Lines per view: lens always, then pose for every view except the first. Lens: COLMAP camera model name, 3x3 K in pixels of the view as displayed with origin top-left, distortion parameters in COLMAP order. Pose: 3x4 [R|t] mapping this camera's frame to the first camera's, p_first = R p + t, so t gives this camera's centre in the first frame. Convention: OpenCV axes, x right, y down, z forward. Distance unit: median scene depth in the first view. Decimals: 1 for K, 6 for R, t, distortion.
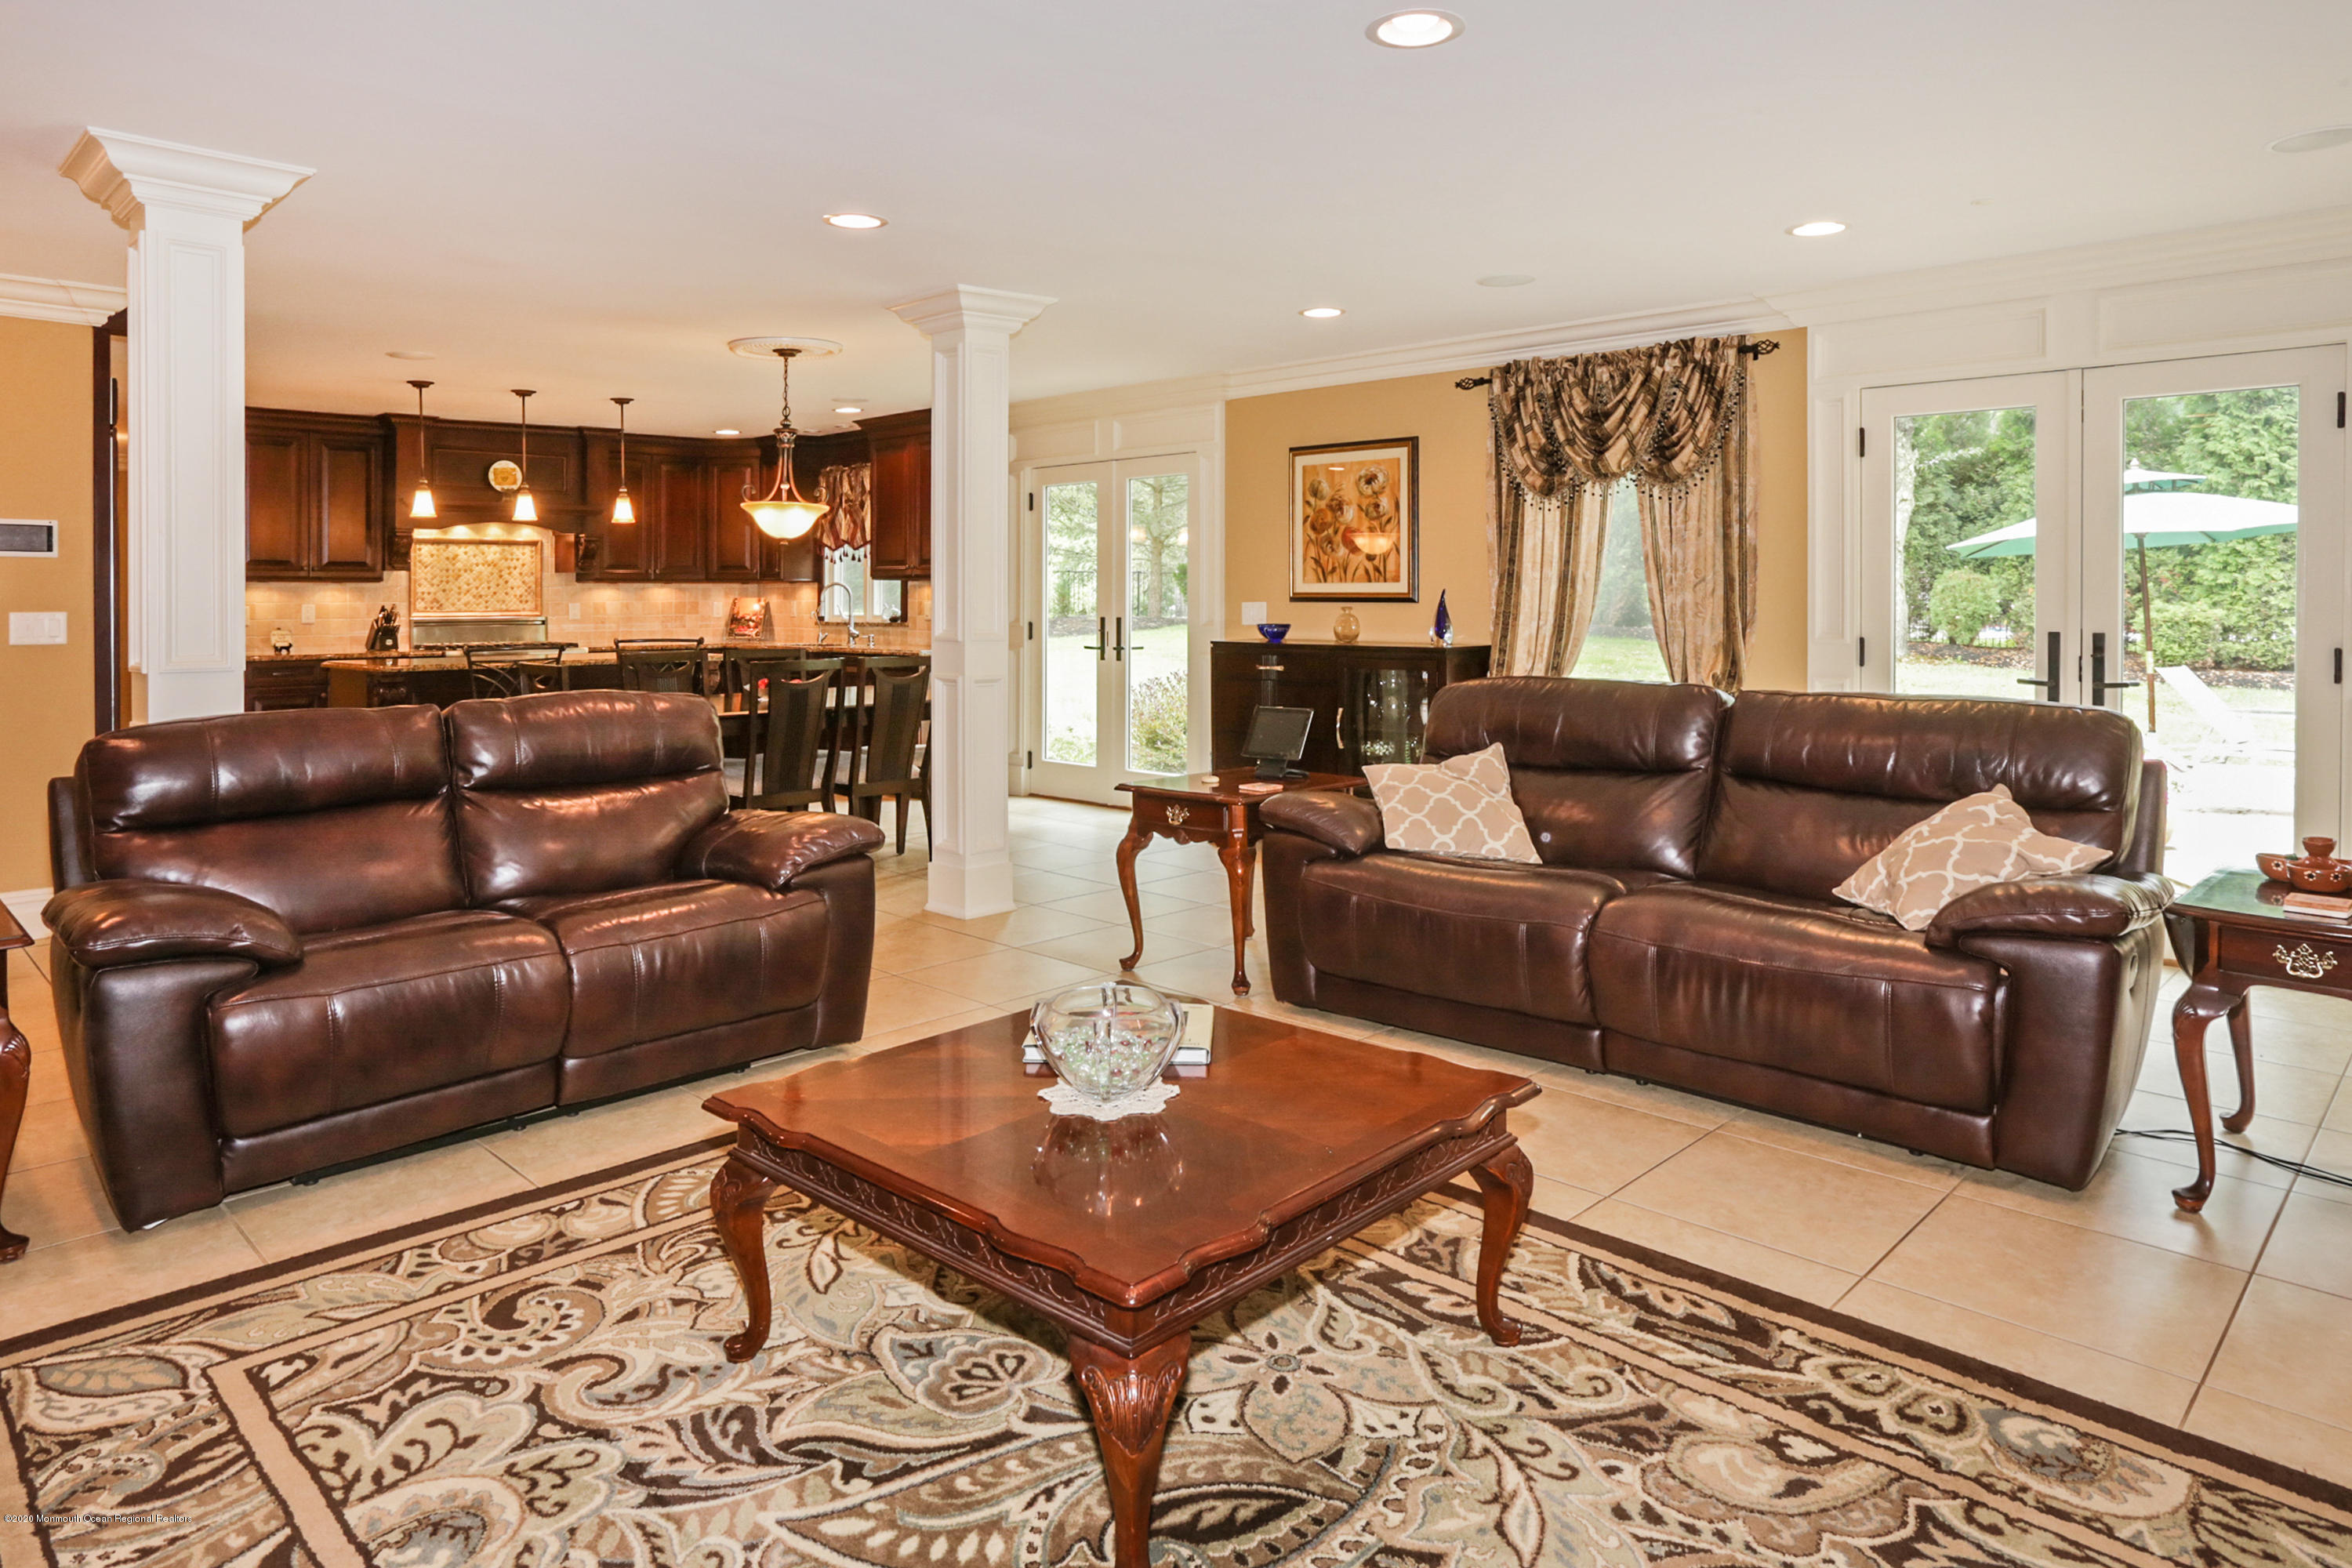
lens RADIAL K [[1458.2, 0, 1116.9], [0, 1458.2, 560.4], [0, 0, 1]] dist [-0.023294, -0.008924]
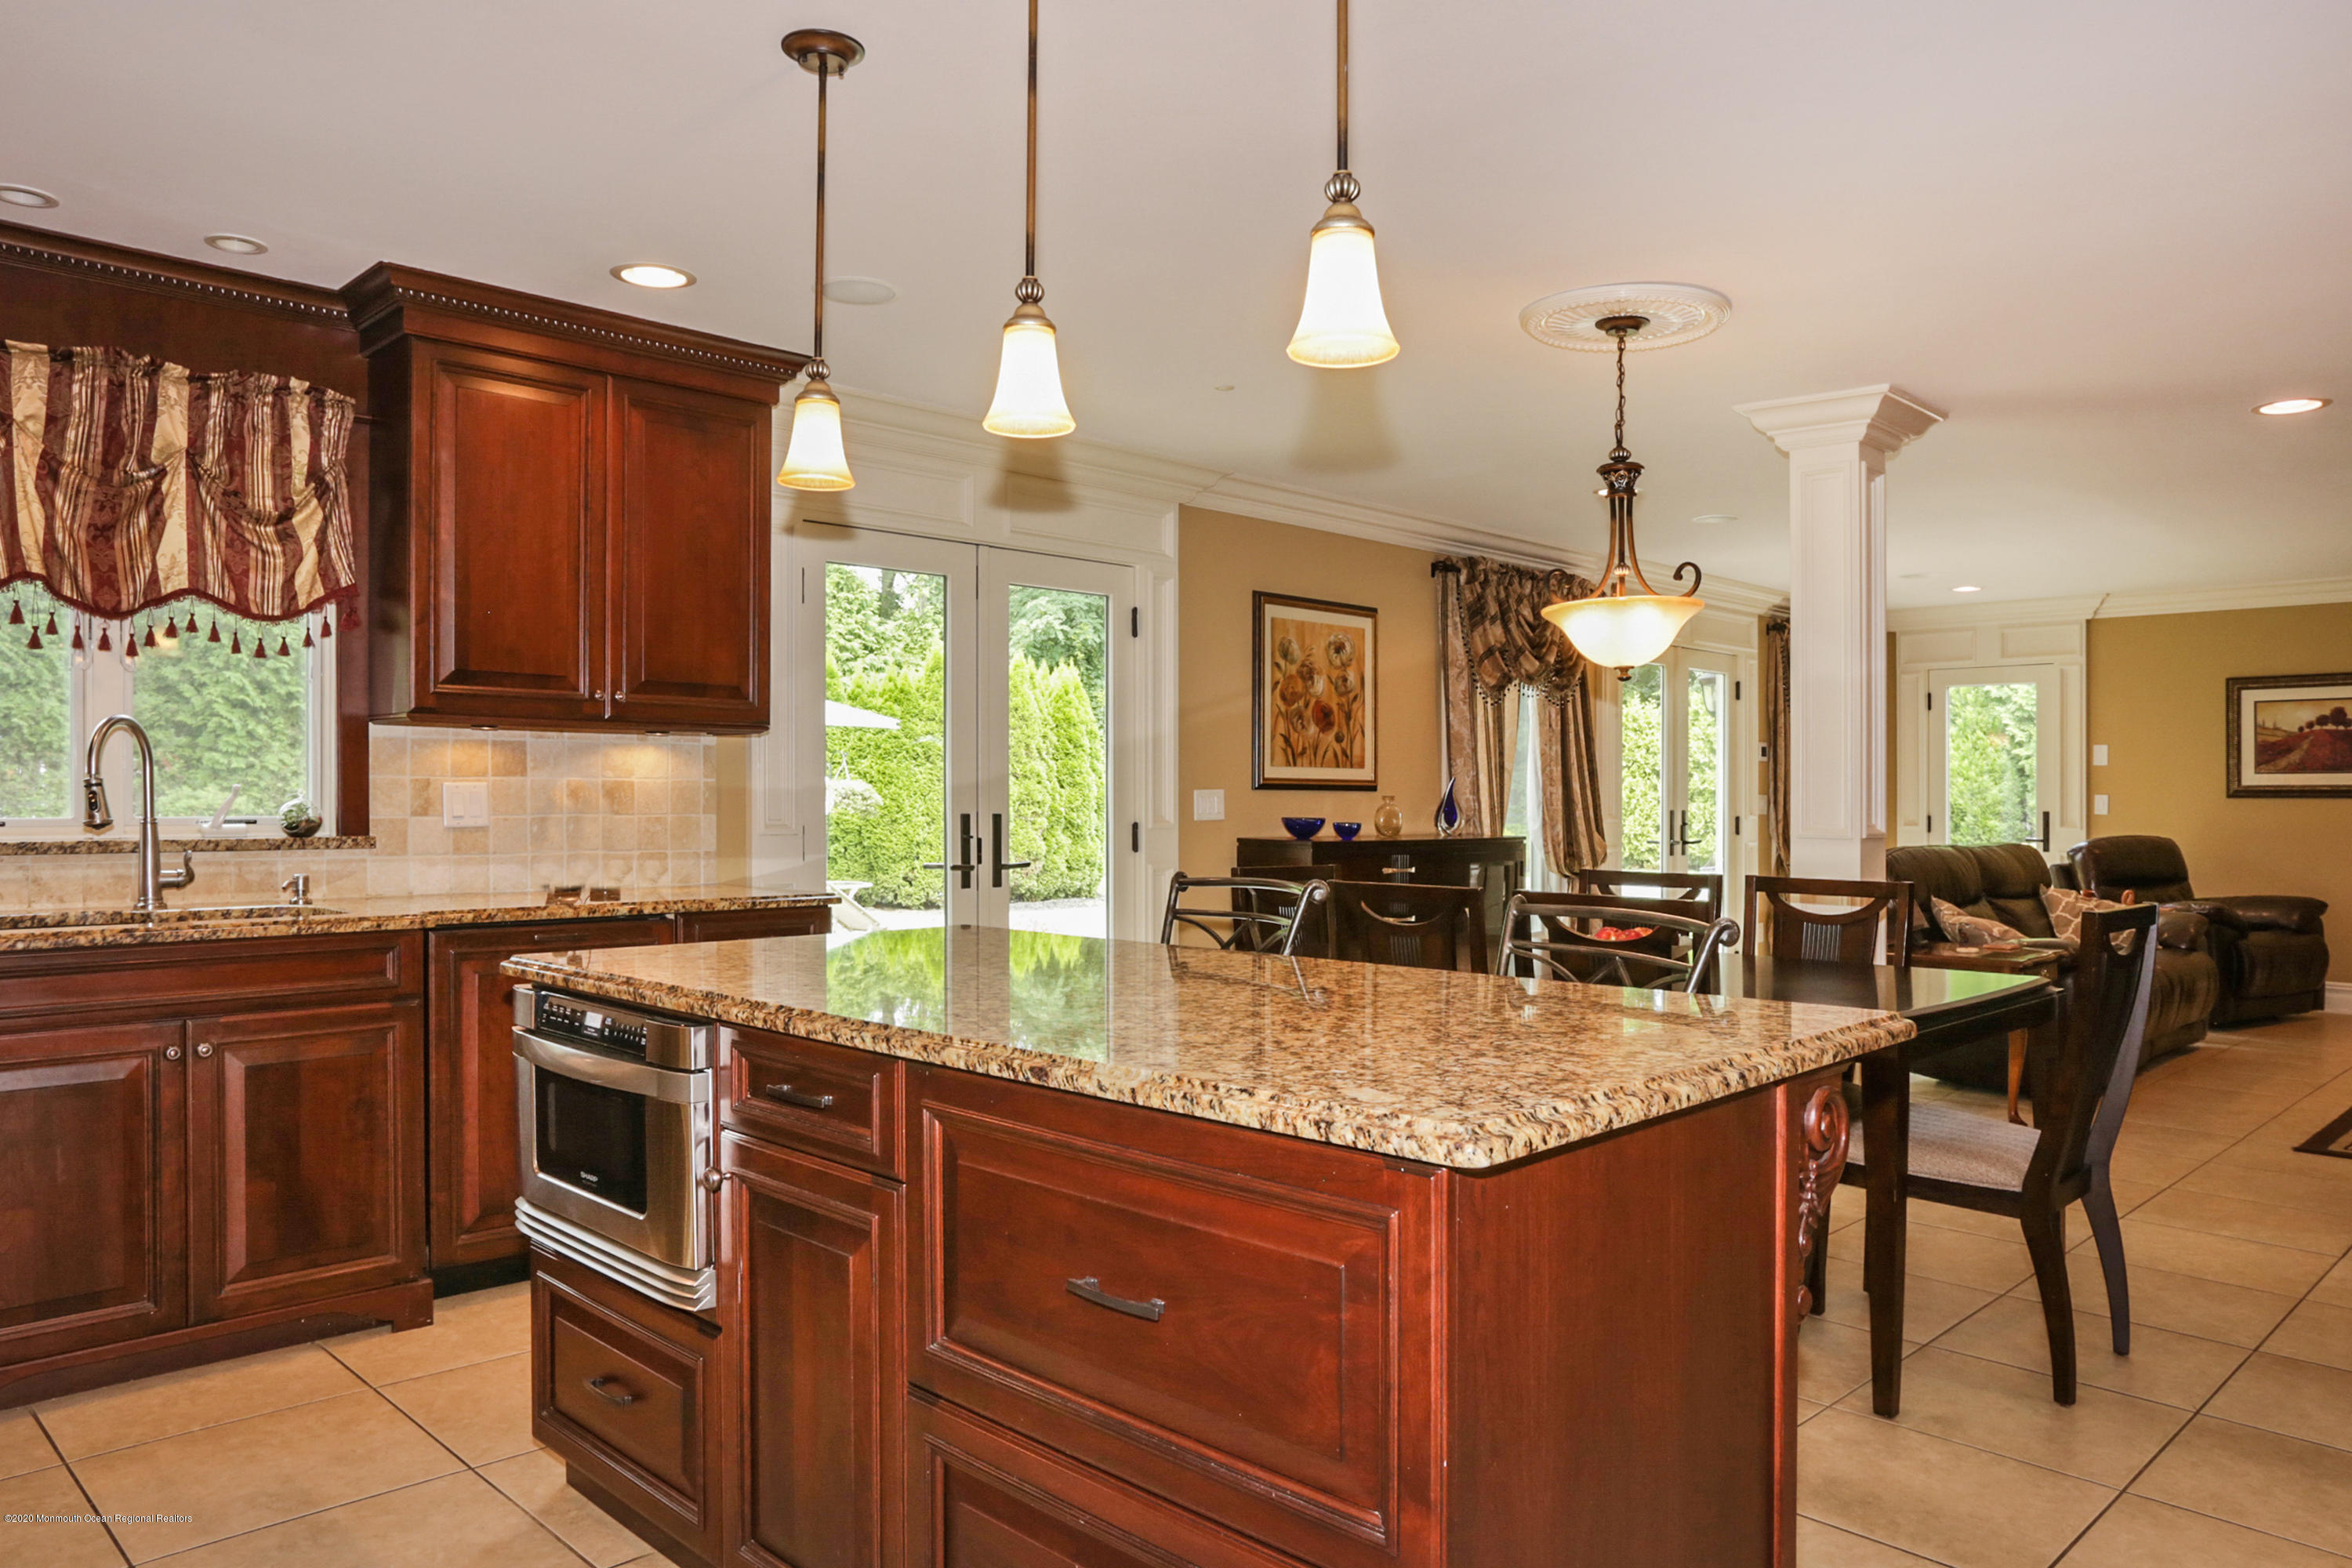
lens RADIAL K [[1644.9, 0, 1178.2], [0, 1644.9, 793.1], [0, 0, 1]] dist [-0.011911, 0.000720]
pose [[-0.041566, 0.000390, 0.999136, -0.811800], [-0.033713, 0.999430, -0.001792, 0.036127], [-0.998567, -0.033758, -0.041529, 1.150837]]
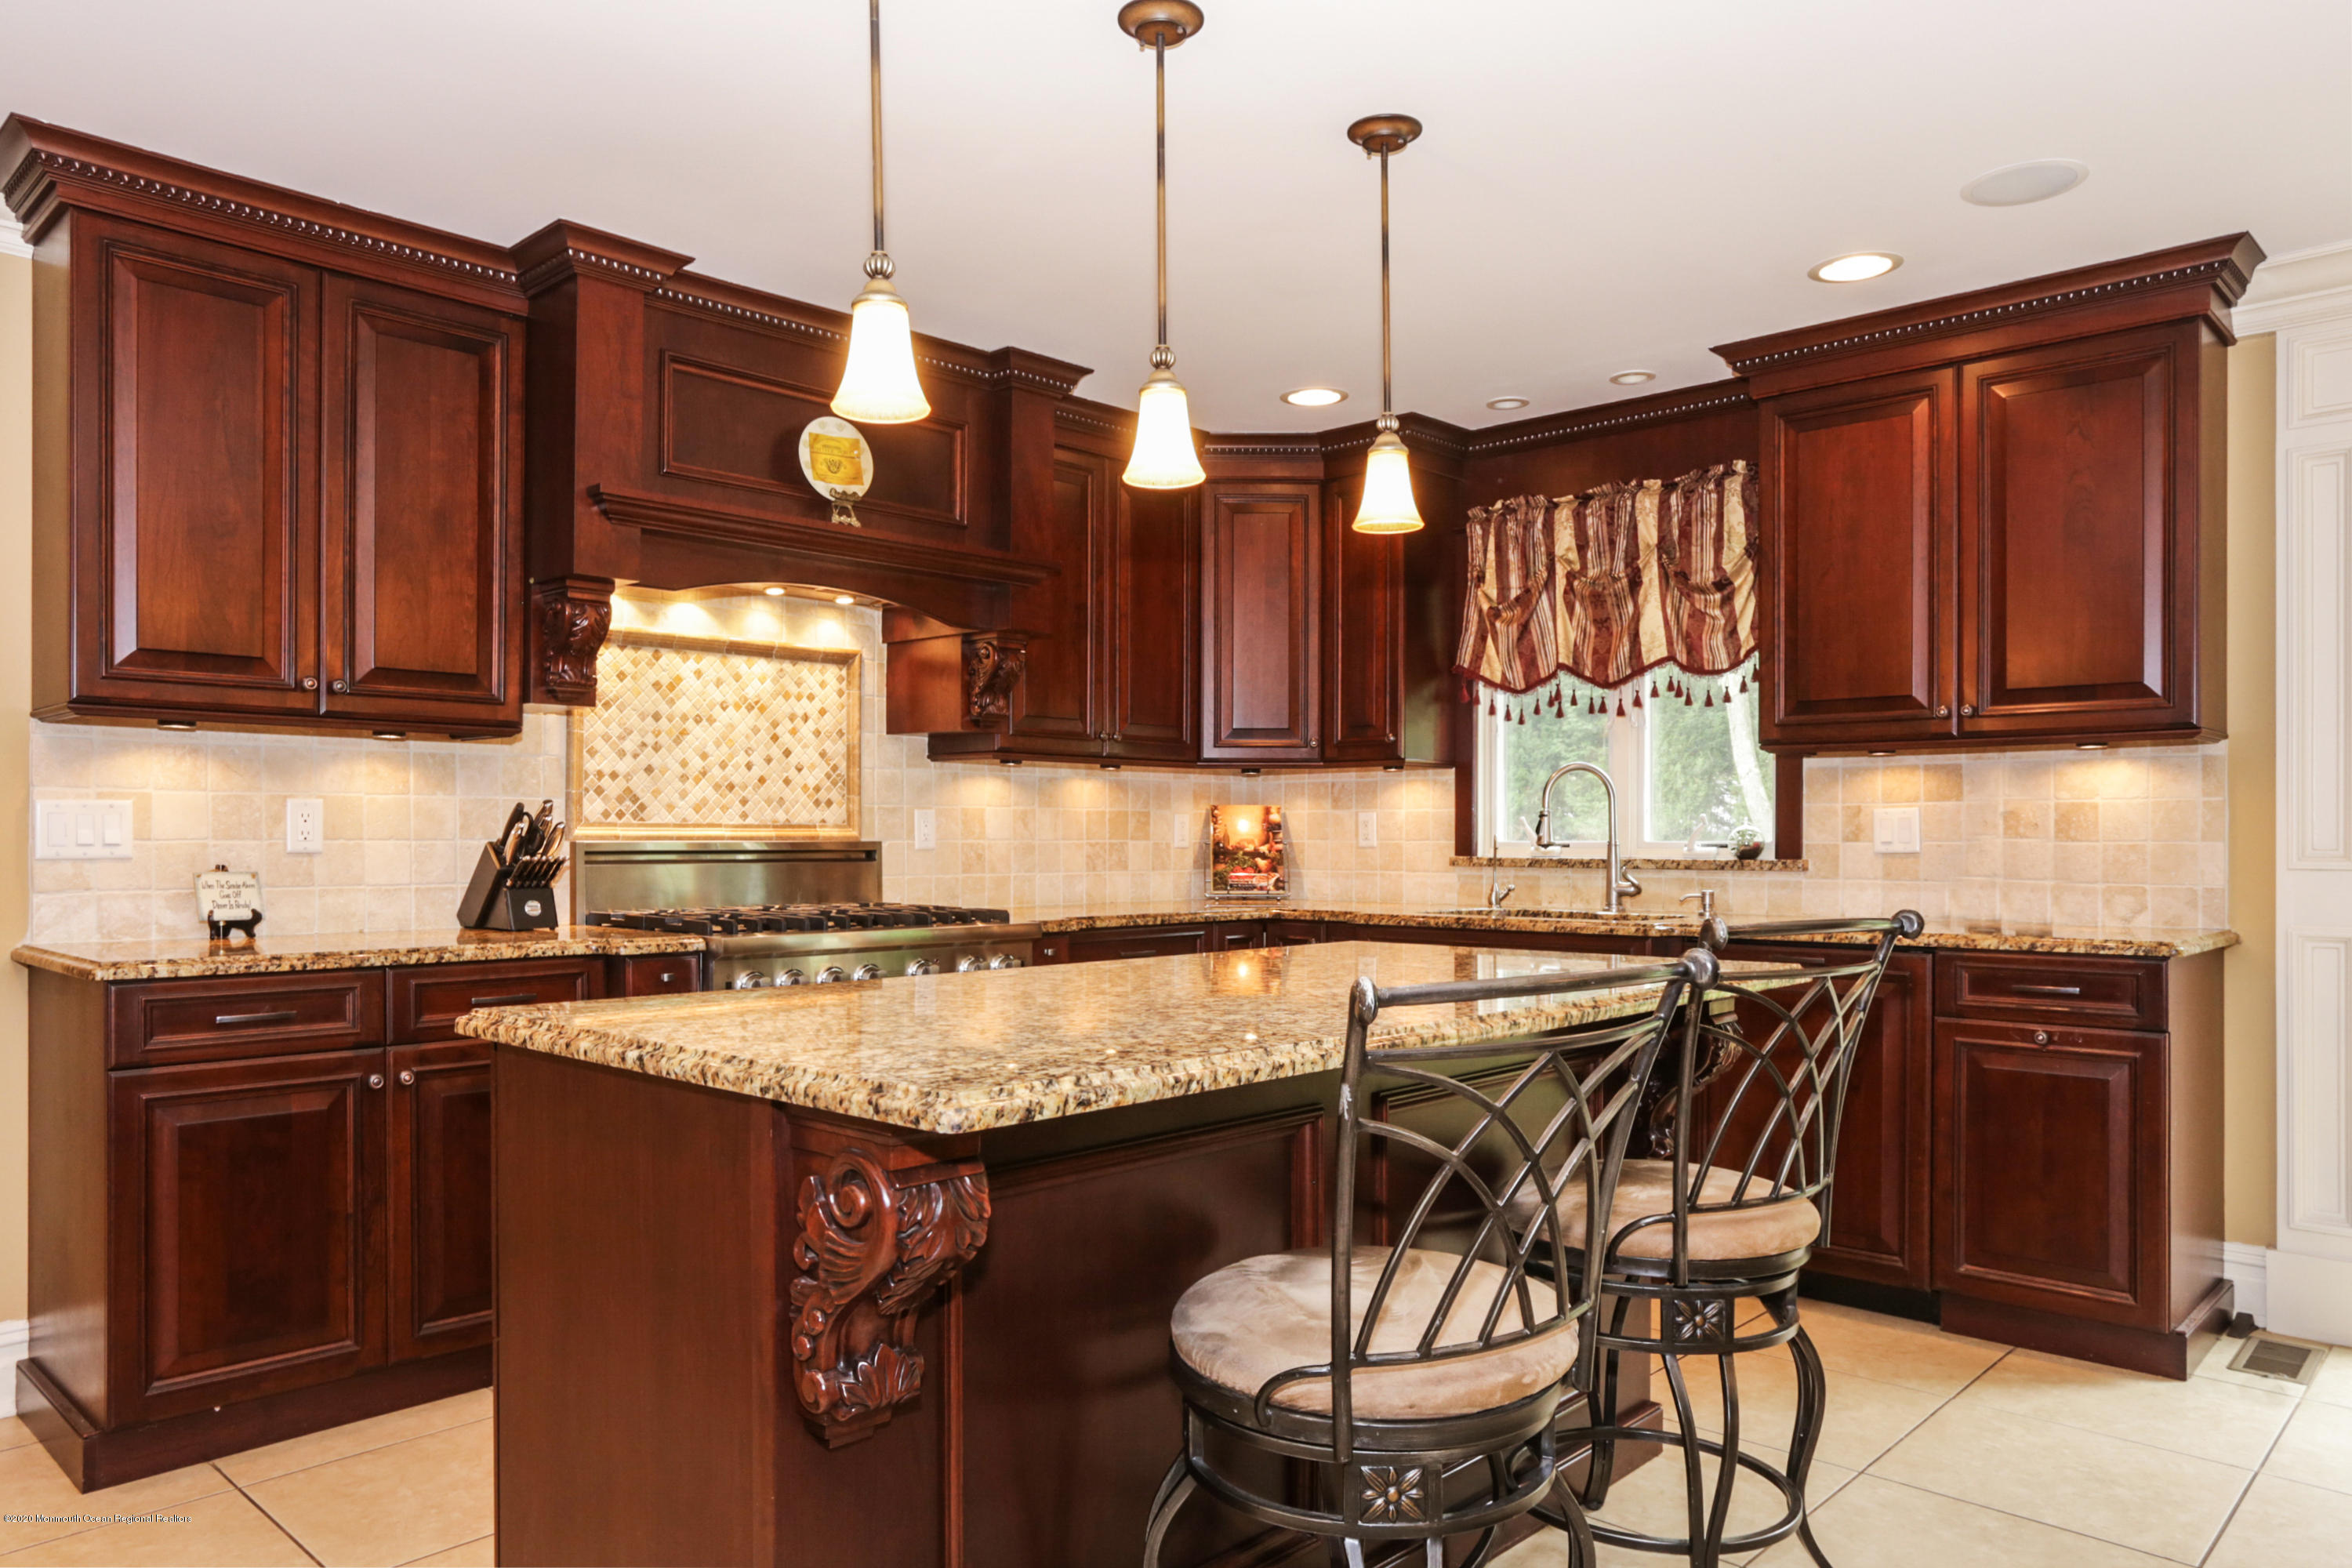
lens RADIAL K [[1600.7, 0, 1148.4], [0, 1600.7, 823.3], [0, 0, 1]] dist [-0.050945, 0.026038]
pose [[0.999205, 0.005748, 0.039438, -0.486994], [-0.006402, 0.999844, 0.016489, 0.037573], [-0.039338, -0.016729, 0.999086, 0.804351]]
